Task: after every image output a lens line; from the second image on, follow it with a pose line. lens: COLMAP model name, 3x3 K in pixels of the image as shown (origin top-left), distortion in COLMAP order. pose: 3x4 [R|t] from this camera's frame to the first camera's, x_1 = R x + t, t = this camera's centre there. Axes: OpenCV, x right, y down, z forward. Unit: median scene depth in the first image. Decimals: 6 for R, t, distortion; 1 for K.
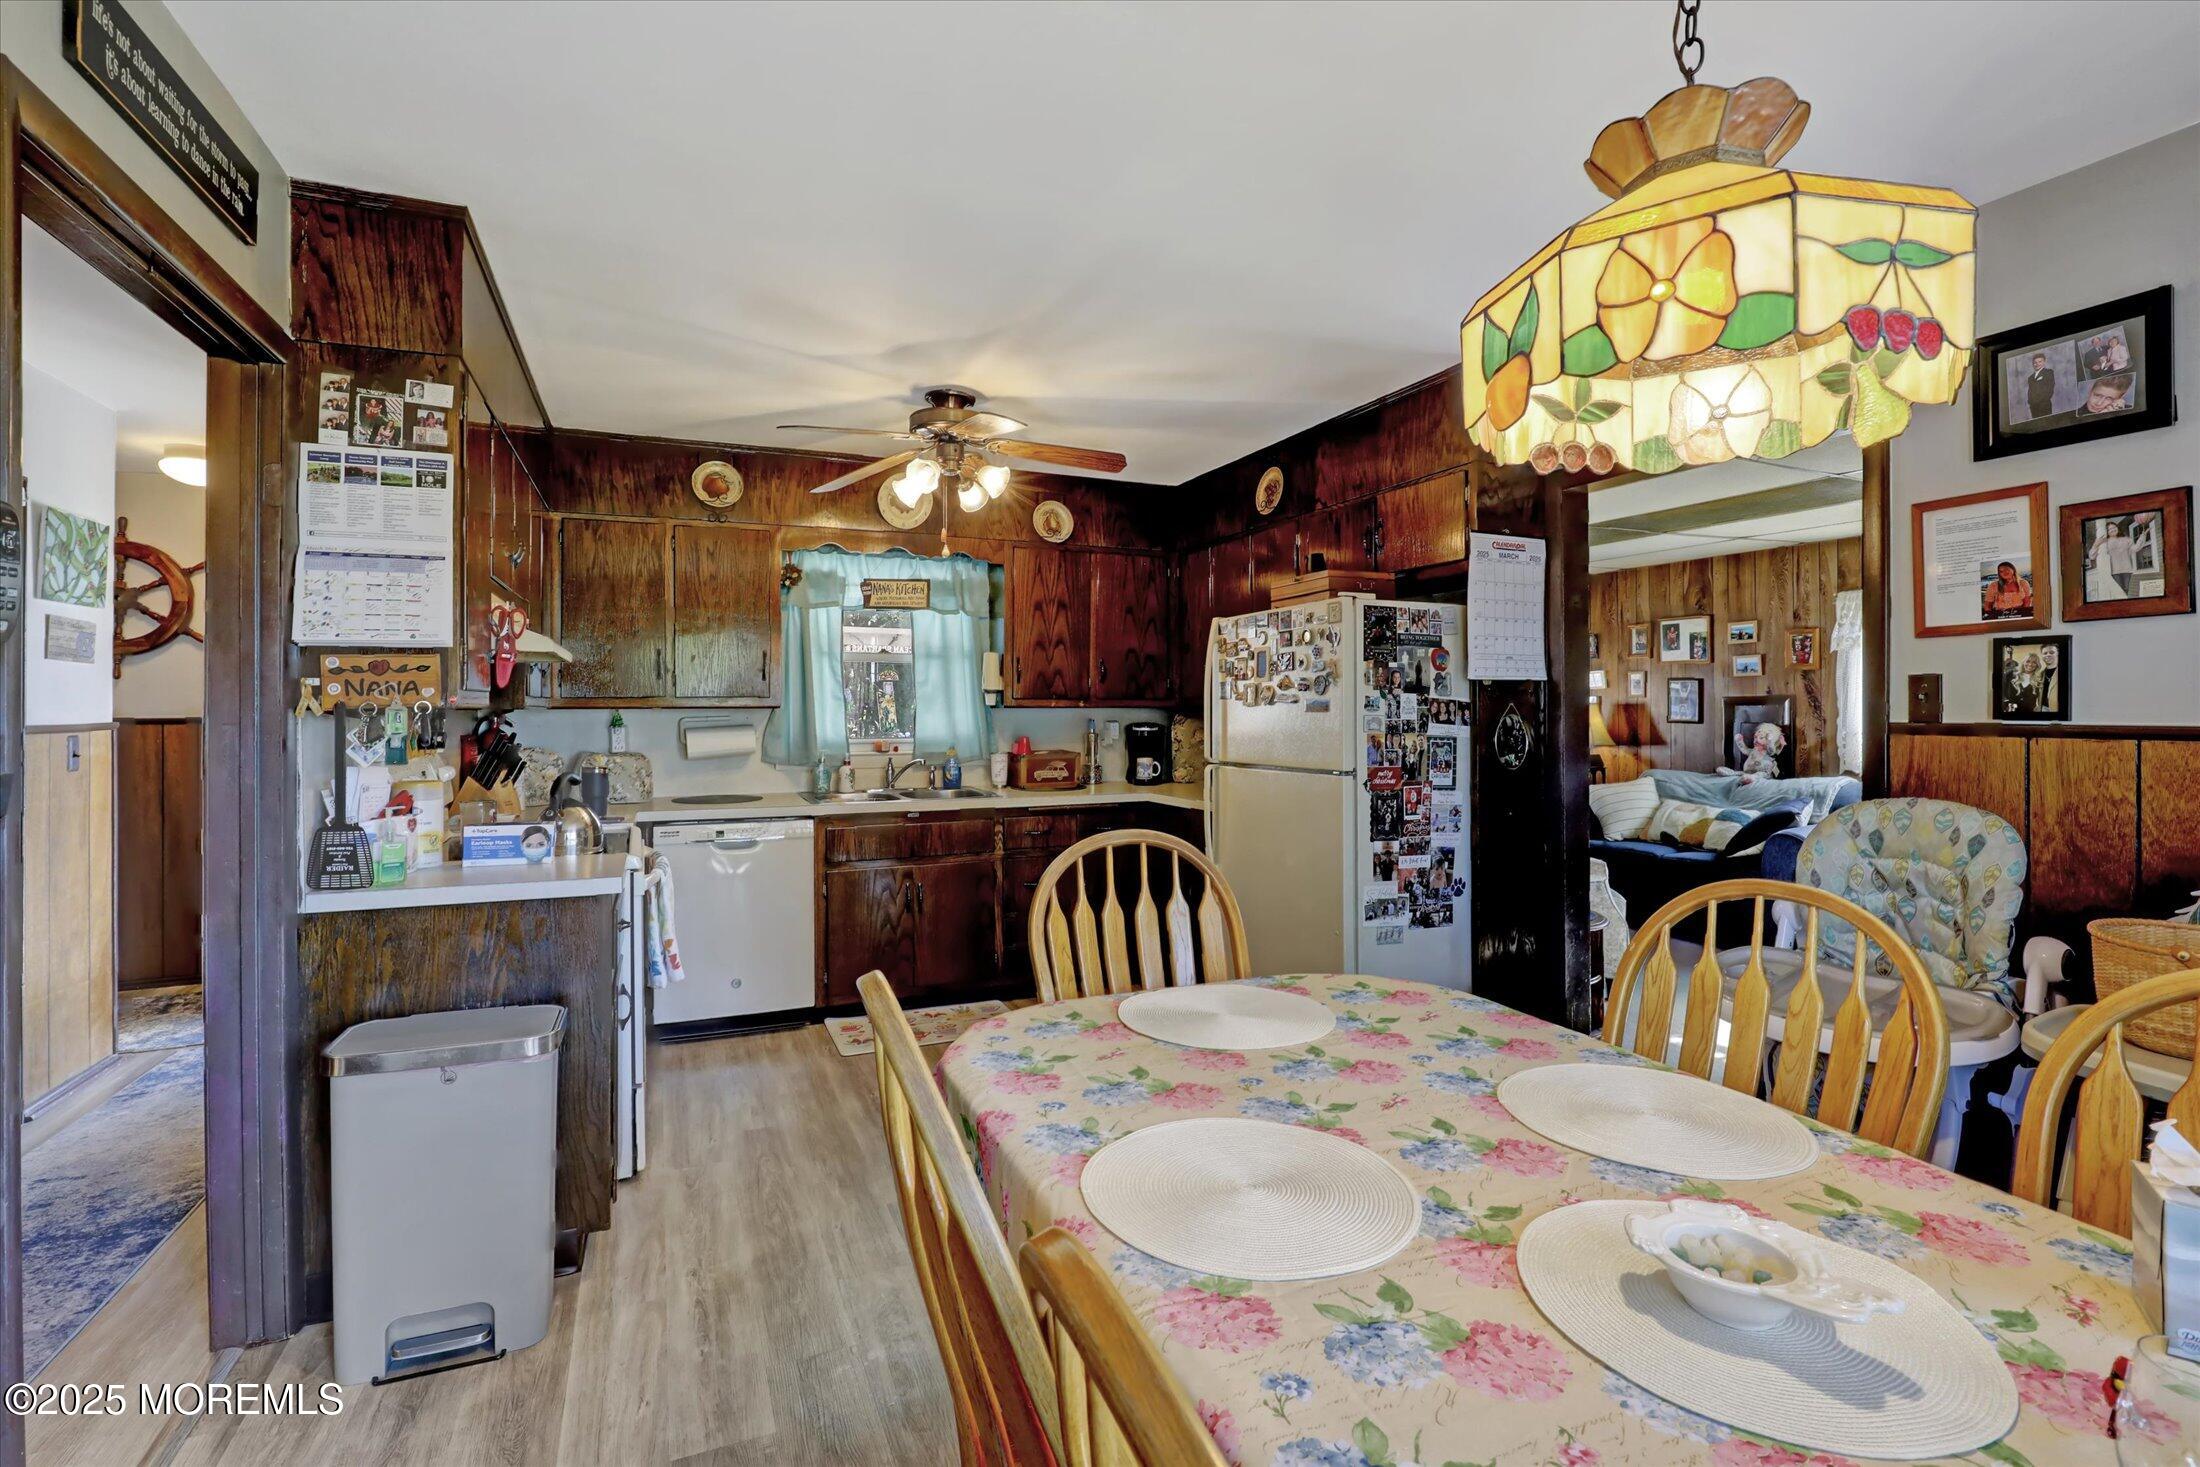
lens RADIAL K [[1013.5, 0, 1102.4], [0, 1013.5, 717.1], [0, 0, 1]] dist [-0.030318, 0.001915]
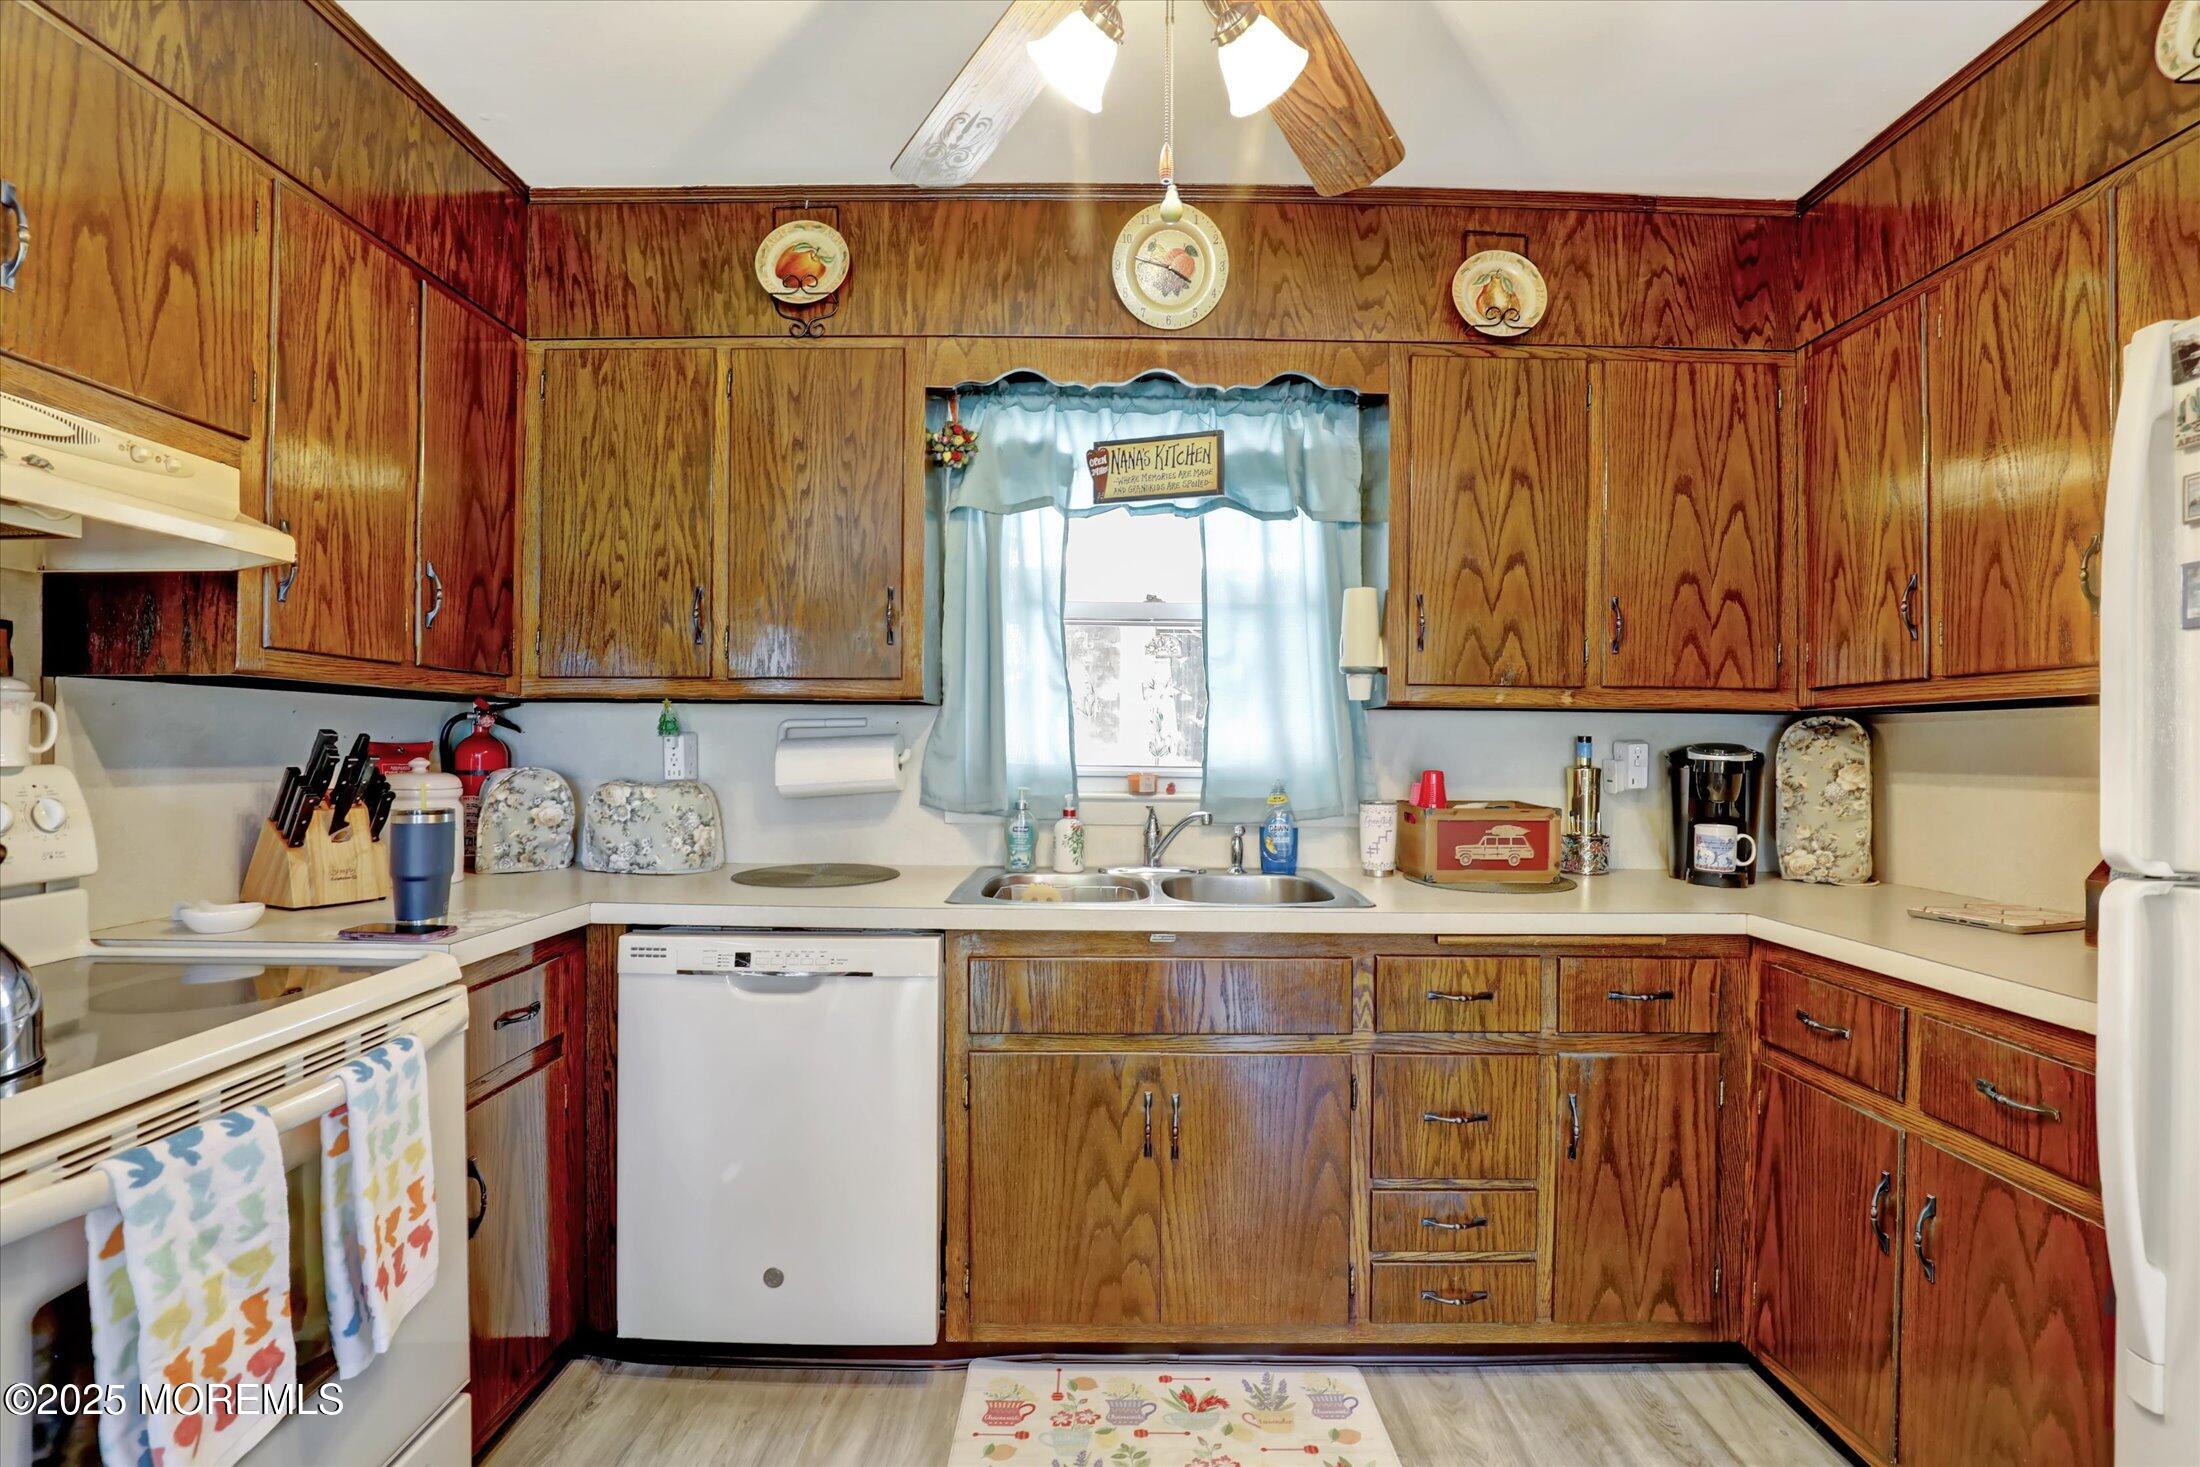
lens RADIAL K [[1013.5, 0, 1108.8], [0, 1013.5, 731.1], [0, 0, 1]] dist [-0.030318, 0.001915]
pose [[0.919887, 0.006073, -0.392137, -0.032501], [-0.016978, 0.999559, -0.024348, 0.015536], [0.391816, 0.029055, 0.919585, 0.521859]]
